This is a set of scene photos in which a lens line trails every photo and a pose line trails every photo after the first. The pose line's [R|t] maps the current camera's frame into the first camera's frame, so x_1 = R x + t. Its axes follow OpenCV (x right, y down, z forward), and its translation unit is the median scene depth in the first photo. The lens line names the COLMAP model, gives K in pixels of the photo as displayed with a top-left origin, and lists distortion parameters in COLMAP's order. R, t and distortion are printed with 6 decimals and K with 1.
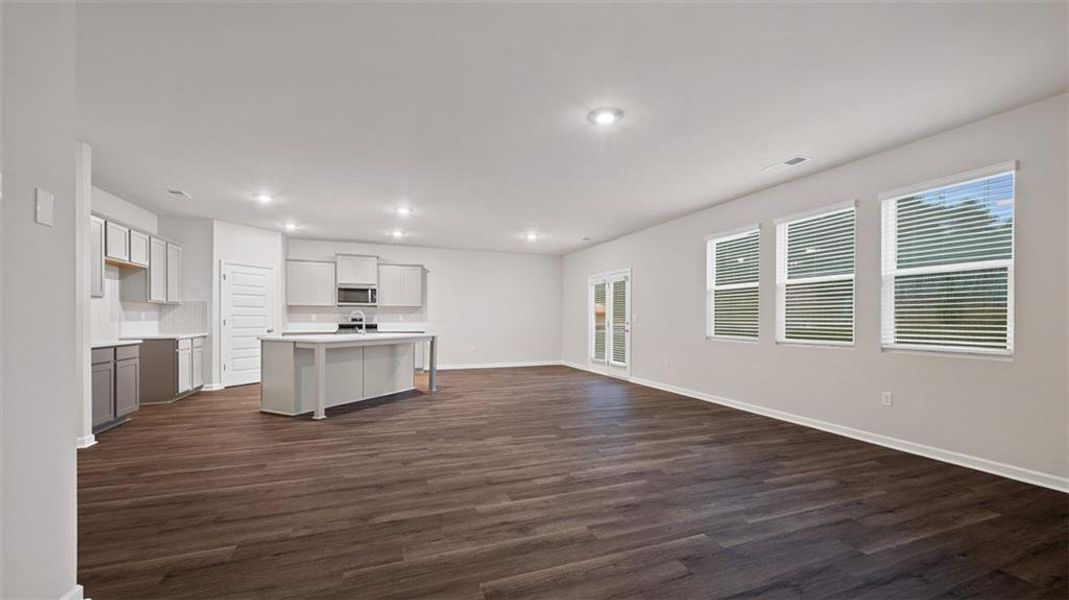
lens RADIAL K [[420.9, 0, 539.0], [0, 420.9, 317.8], [0, 0, 1]] dist [0.001889, 0.000505]
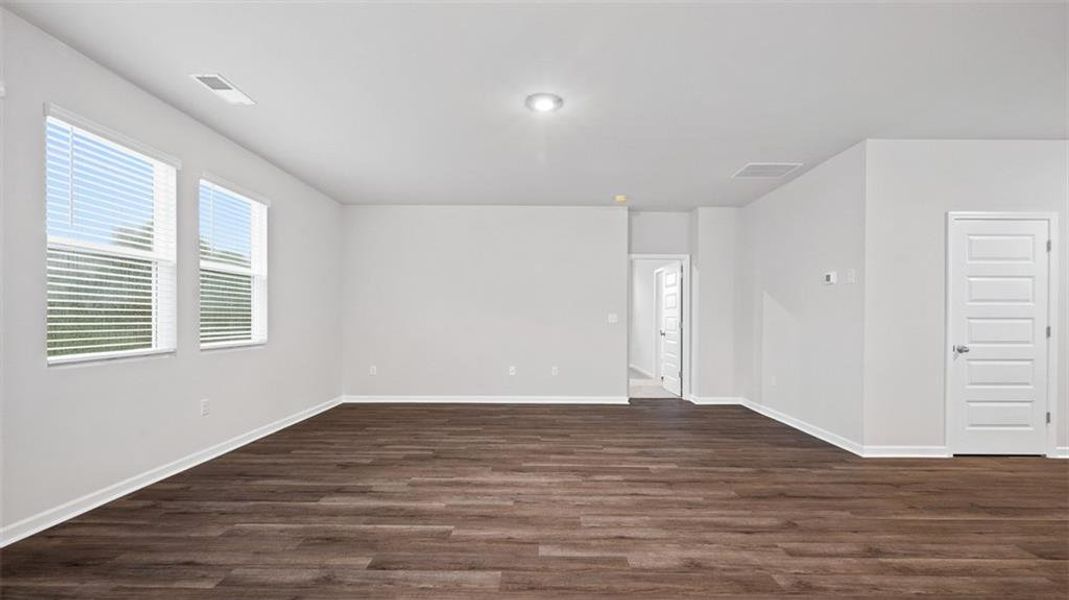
lens RADIAL K [[446.7, 0, 538.1], [0, 446.7, 321.8], [0, 0, 1]] dist [-0.000269, 0.000081]
pose [[-0.929810, -0.011529, 0.367859, -0.180714], [-0.008962, 0.999922, 0.008686, -0.000369], [-0.367930, 0.004780, -0.929841, 1.743269]]
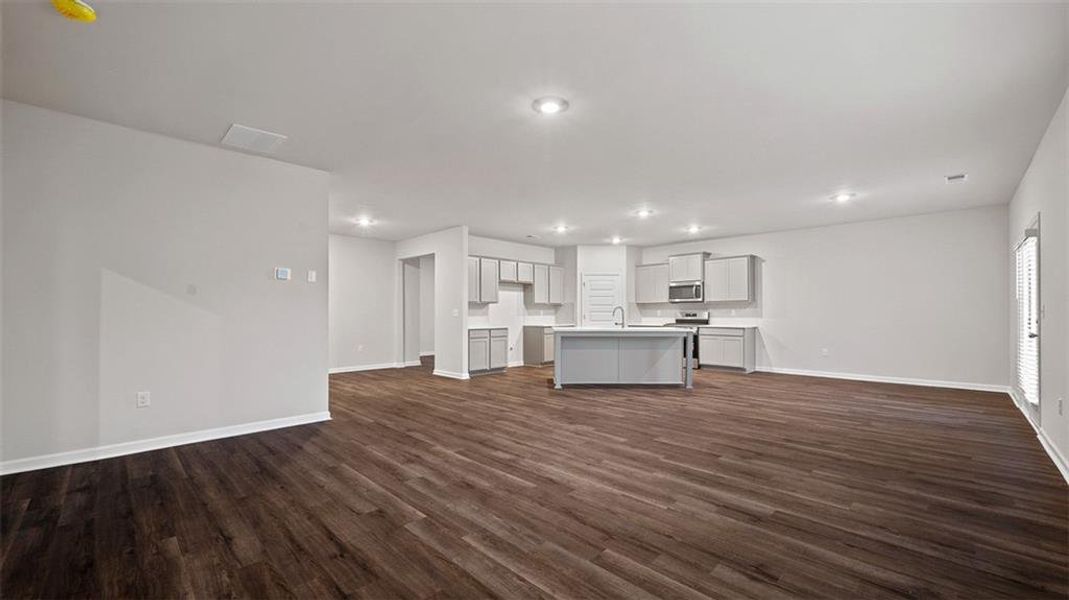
lens RADIAL K [[427.6, 0, 539.7], [0, 427.6, 312.4], [0, 0, 1]] dist [-0.001235, -0.000010]
pose [[0.413811, -0.006195, -0.910342, 0.942727], [0.004305, 0.999979, -0.004848, 0.004875], [0.910353, -0.001913, 0.413829, 0.517257]]
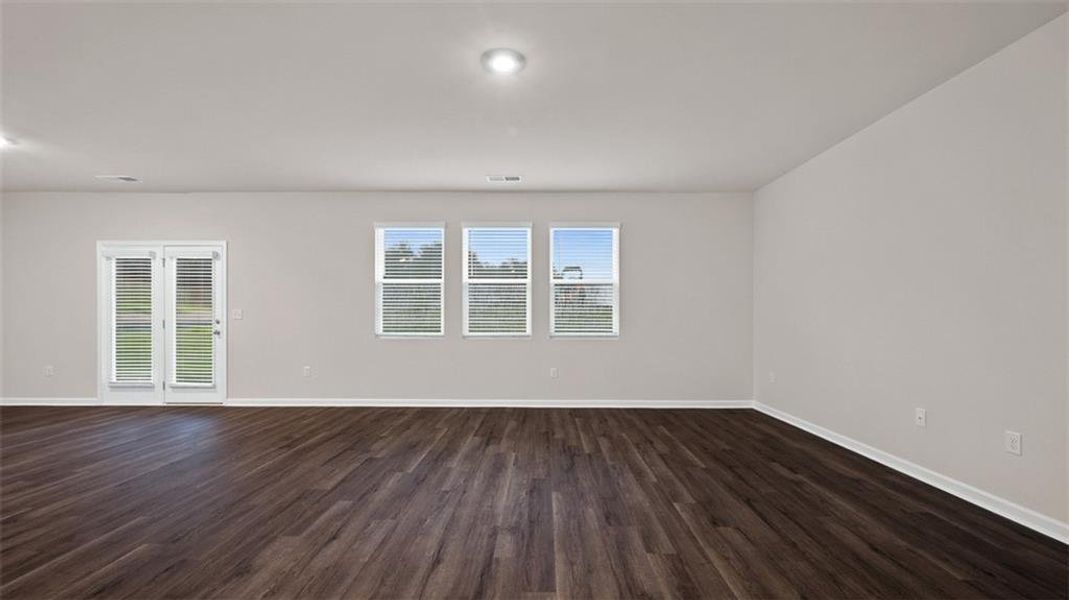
lens RADIAL K [[420.9, 0, 539.0], [0, 420.9, 317.8], [0, 0, 1]] dist [0.001889, 0.000505]
pose [[0.369137, -0.009740, 0.929324, -0.510757], [-0.000260, 0.999944, 0.010583, -0.001484], [-0.929375, -0.004149, 0.369114, 0.581939]]
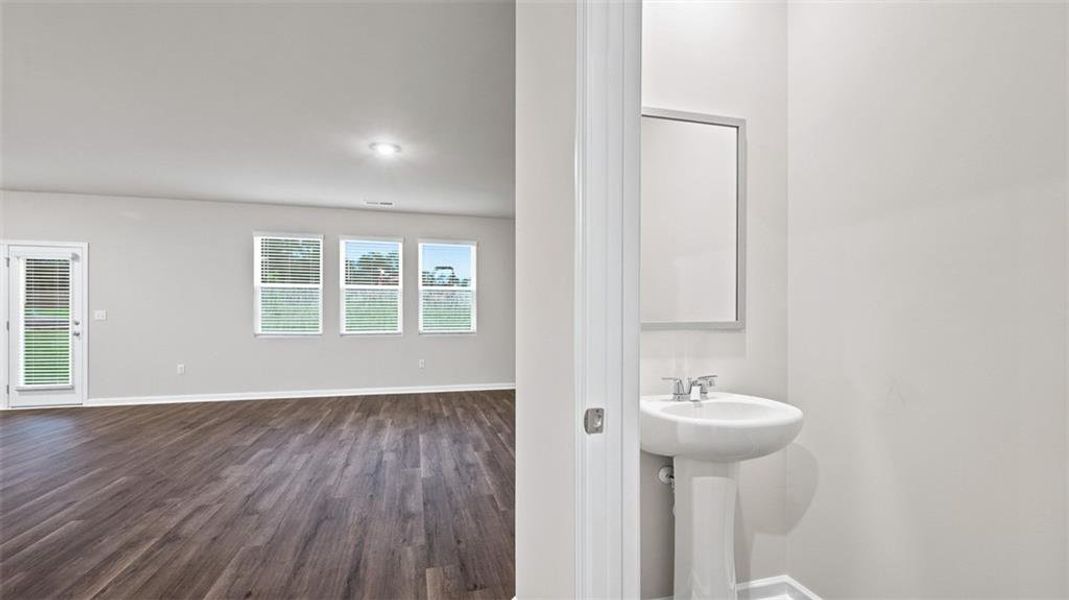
lens RADIAL K [[458.0, 0, 537.3], [0, 458.0, 318.0], [0, 0, 1]] dist [-0.002165, -0.000346]
pose [[0.101911, -0.008458, 0.994758, -0.993531], [-0.000026, 0.999964, 0.008505, -0.003021], [-0.994794, -0.000893, 0.101907, 0.396932]]
